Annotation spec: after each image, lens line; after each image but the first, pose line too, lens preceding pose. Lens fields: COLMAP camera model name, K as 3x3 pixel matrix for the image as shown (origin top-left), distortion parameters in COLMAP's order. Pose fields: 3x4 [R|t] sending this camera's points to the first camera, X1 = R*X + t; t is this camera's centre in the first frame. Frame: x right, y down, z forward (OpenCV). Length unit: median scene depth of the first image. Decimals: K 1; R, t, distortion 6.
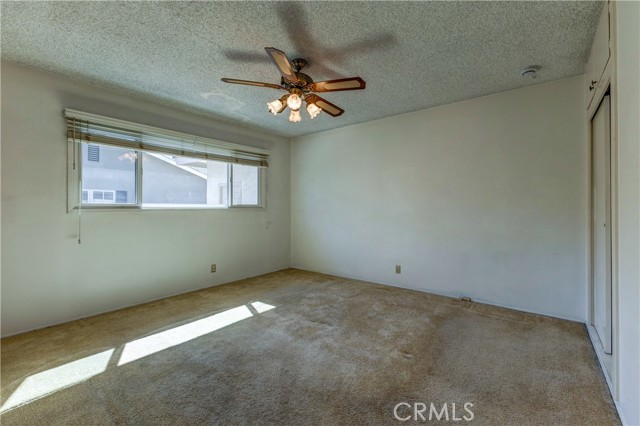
lens RADIAL K [[276.3, 0, 317.3], [0, 276.3, 210.3], [0, 0, 1]] dist [0.010603, -0.001406]
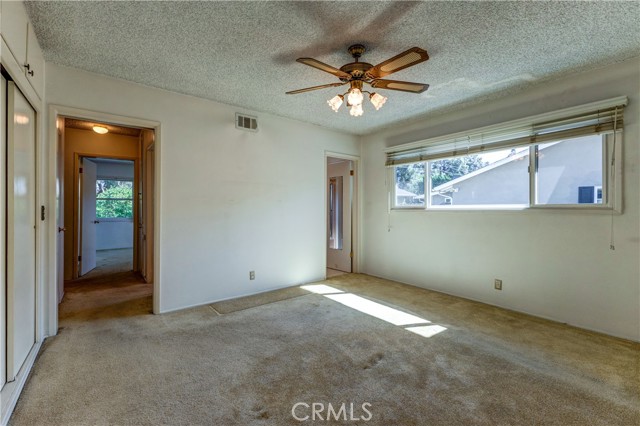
lens RADIAL K [[276.3, 0, 317.4], [0, 276.3, 208.4], [0, 0, 1]] dist [0.010603, -0.001406]
pose [[-0.232386, 0.003248, -0.972618, 0.600192], [-0.006057, 0.999970, 0.004786, -0.013341], [0.972605, 0.007003, -0.232359, 0.772134]]
